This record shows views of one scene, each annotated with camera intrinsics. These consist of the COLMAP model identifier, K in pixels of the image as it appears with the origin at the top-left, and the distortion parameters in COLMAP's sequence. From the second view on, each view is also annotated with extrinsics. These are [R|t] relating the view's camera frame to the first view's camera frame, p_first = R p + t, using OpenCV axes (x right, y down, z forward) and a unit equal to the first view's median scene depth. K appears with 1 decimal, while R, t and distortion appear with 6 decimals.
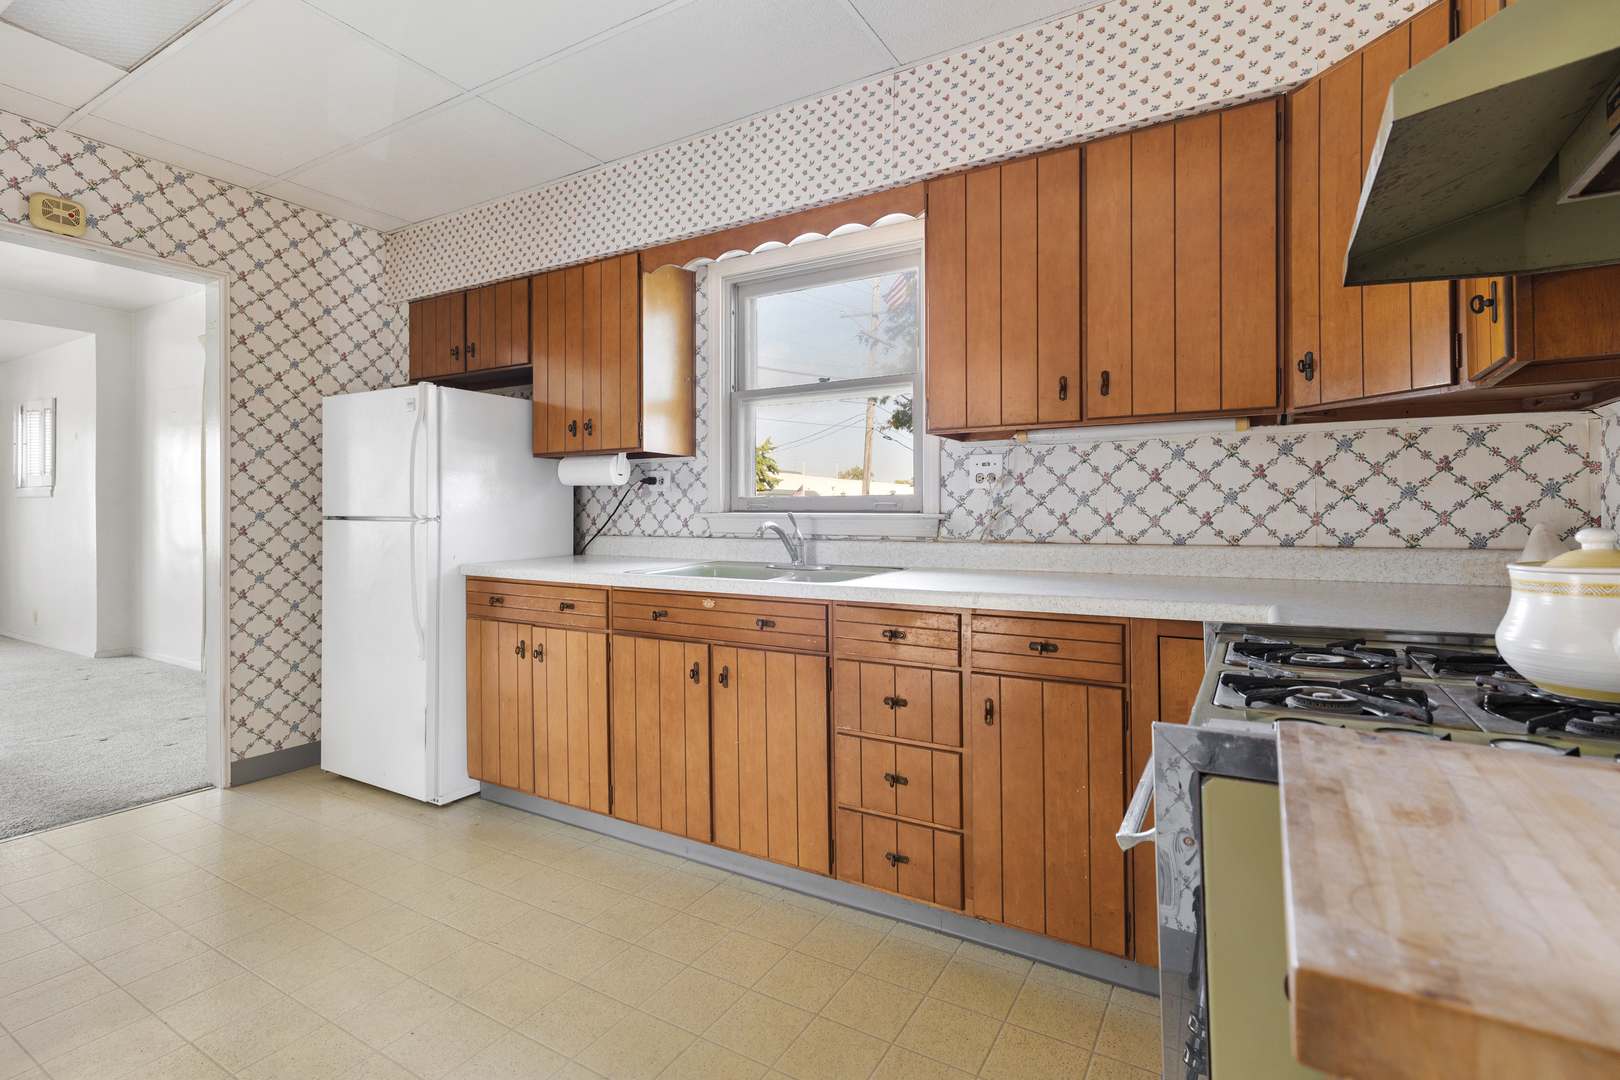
lens RADIAL K [[759.0, 0, 814.5], [0, 759.0, 512.9], [0, 0, 1]] dist [0.005587, 0.001677]
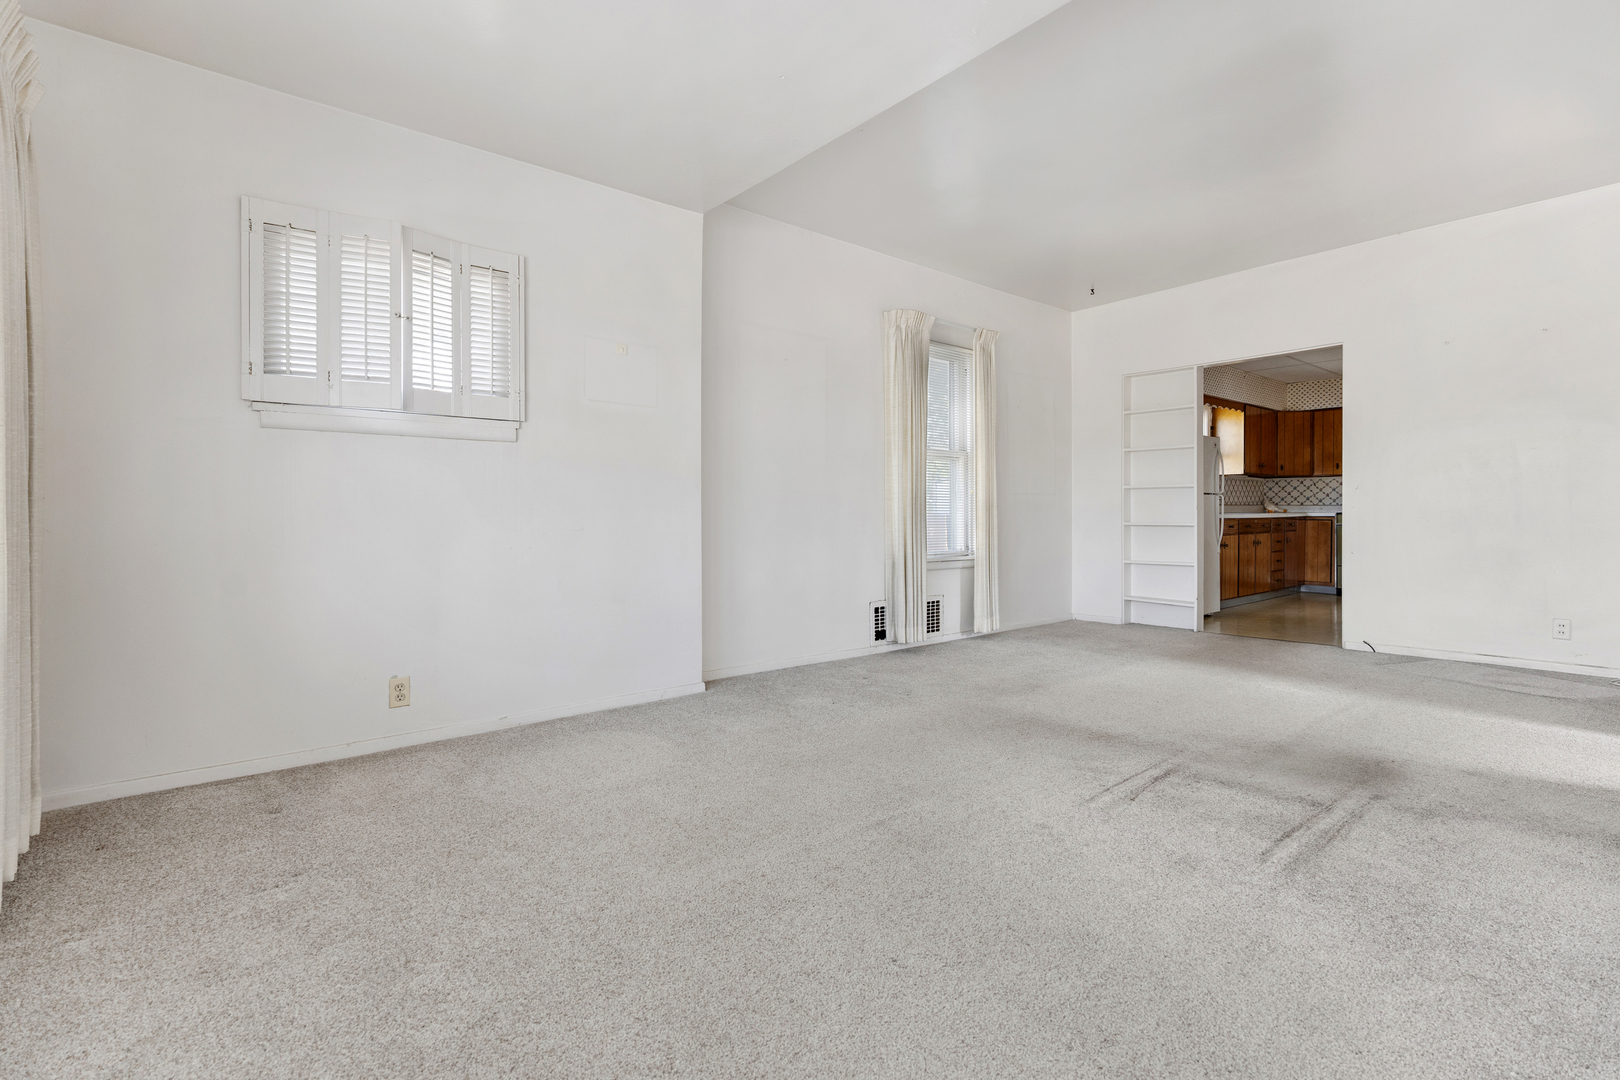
lens RADIAL K [[730.9, 0, 804.8], [0, 730.9, 515.7], [0, 0, 1]] dist [0.002378, 0.000794]
pose [[0.362139, -0.003954, 0.932116, -3.595308], [0.003731, 0.999989, 0.002792, 0.072518], [-0.932117, 0.002466, 0.362150, 1.572859]]
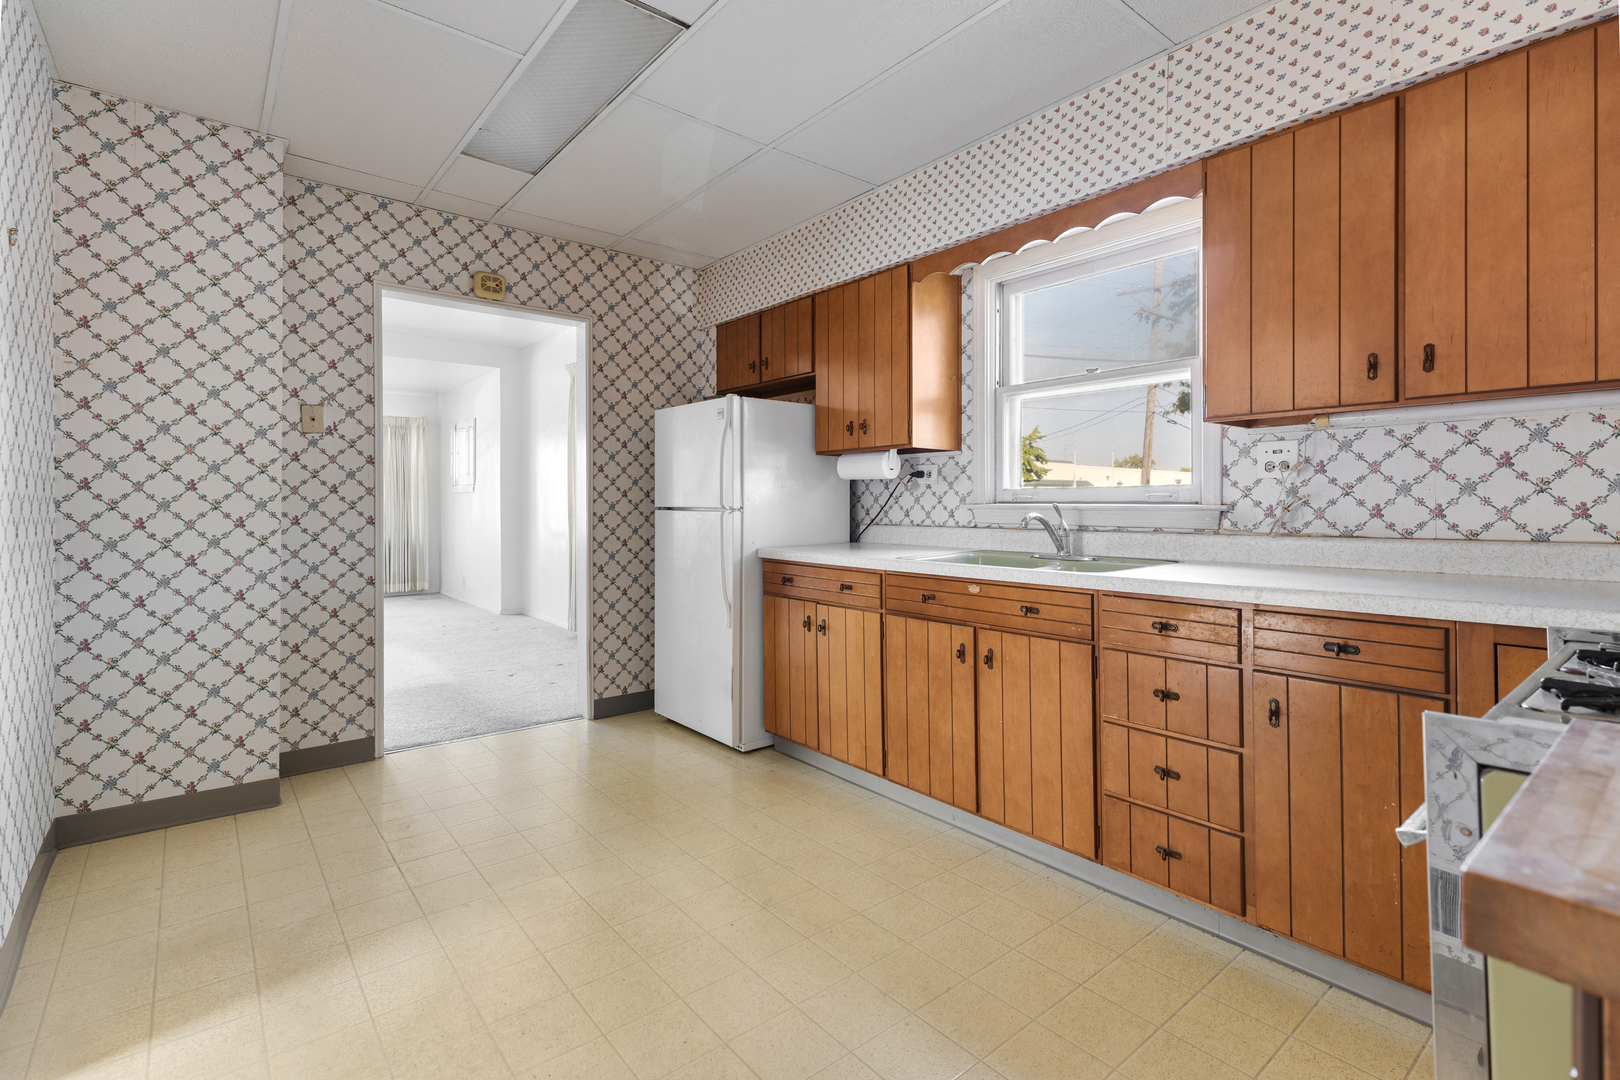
lens RADIAL K [[759.0, 0, 800.3], [0, 759.0, 505.8], [0, 0, 1]] dist [0.005587, 0.001677]
pose [[0.935174, 0.000206, -0.354188, 0.009563], [0.000517, 0.999998, 0.001948, 0.000197], [0.354188, -0.002005, 0.935172, -0.080555]]
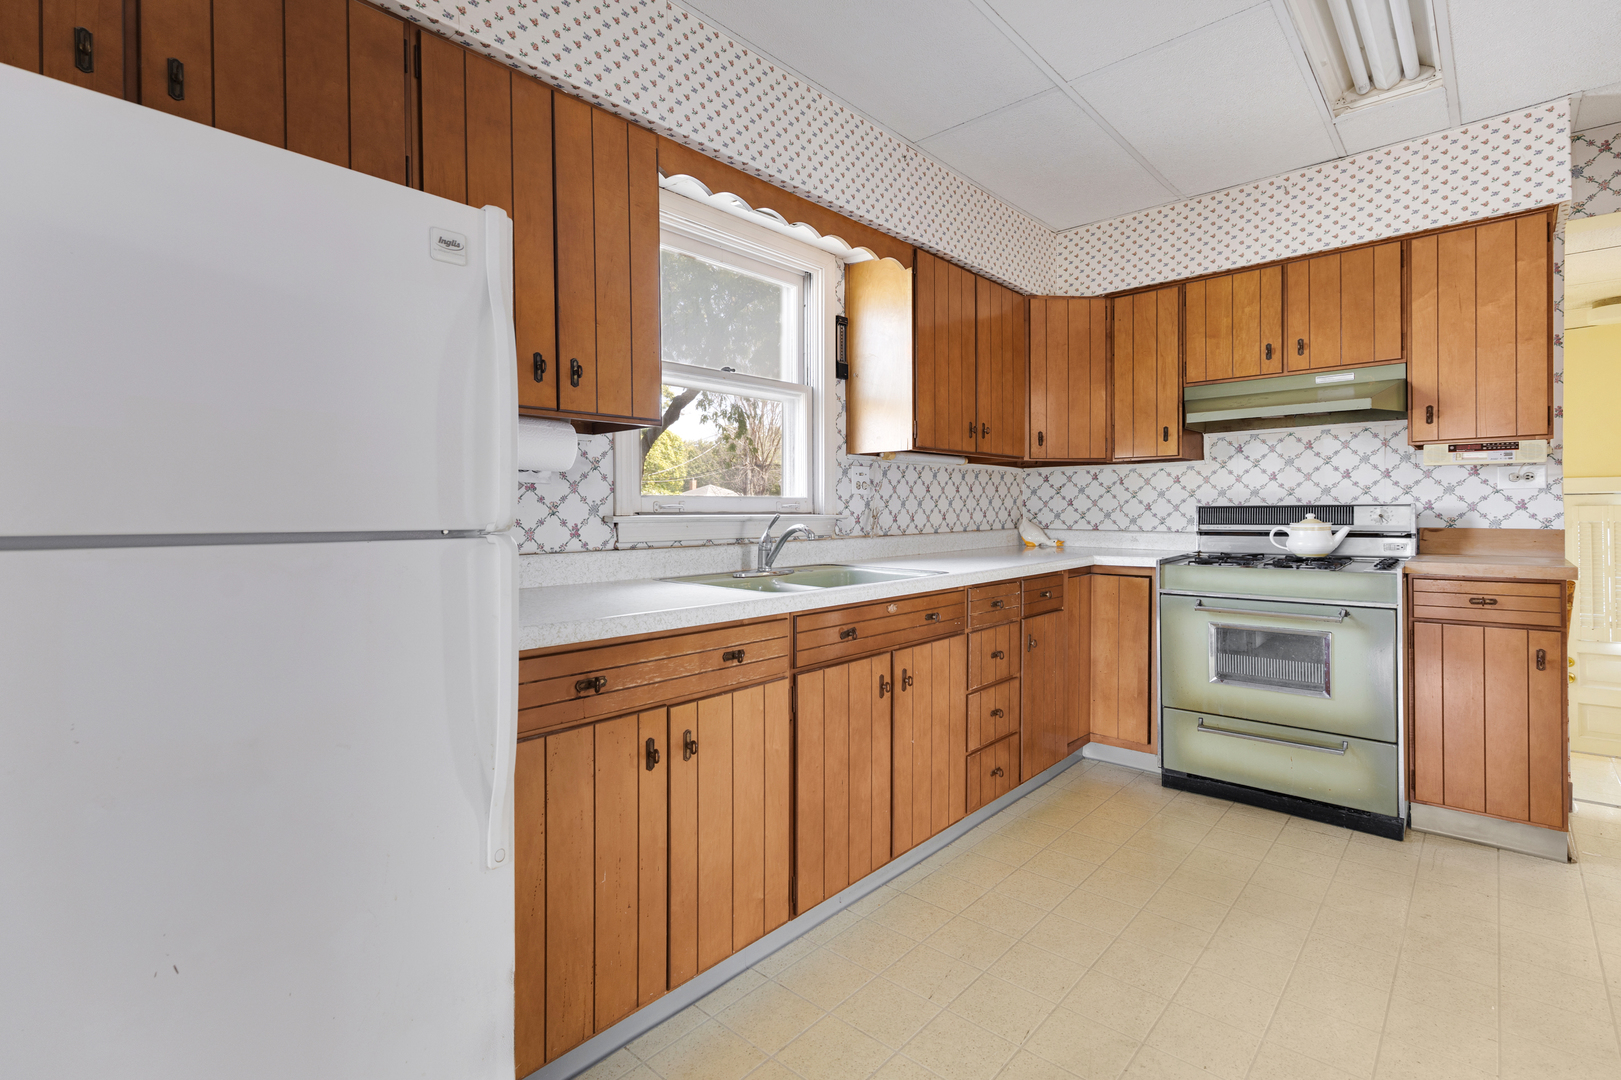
lens RADIAL K [[759.4, 0, 812.1], [0, 759.4, 516.8], [0, 0, 1]] dist [0.005587, 0.001677]
pose [[0.200699, -0.006741, 0.979630, -1.033918], [0.008550, 0.999950, 0.005129, -0.001779], [-0.979616, 0.007347, 0.200746, 0.857606]]
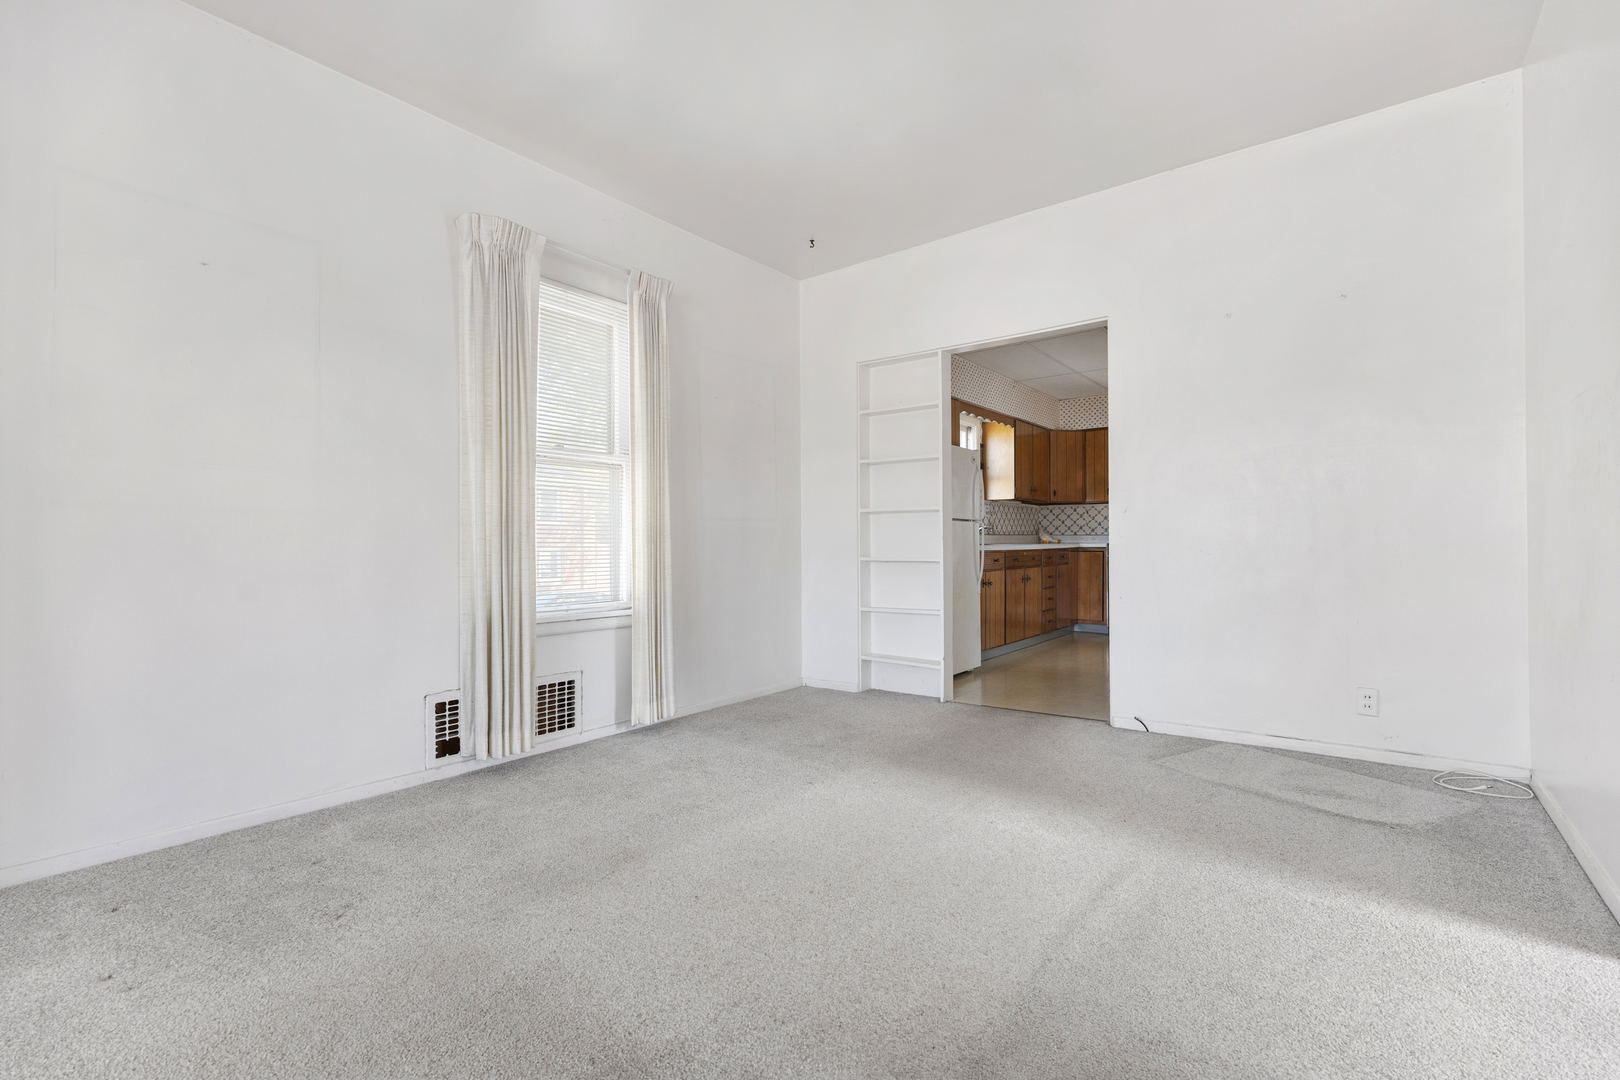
lens RADIAL K [[759.0, 0, 805.1], [0, 759.0, 543.3], [0, 0, 1]] dist [0.005587, 0.001677]
pose [[0.126899, -0.000010, 0.991916, -2.882588], [0.007735, 0.999970, -0.000979, 0.071140], [-0.991885, 0.007797, 0.126895, 1.365523]]
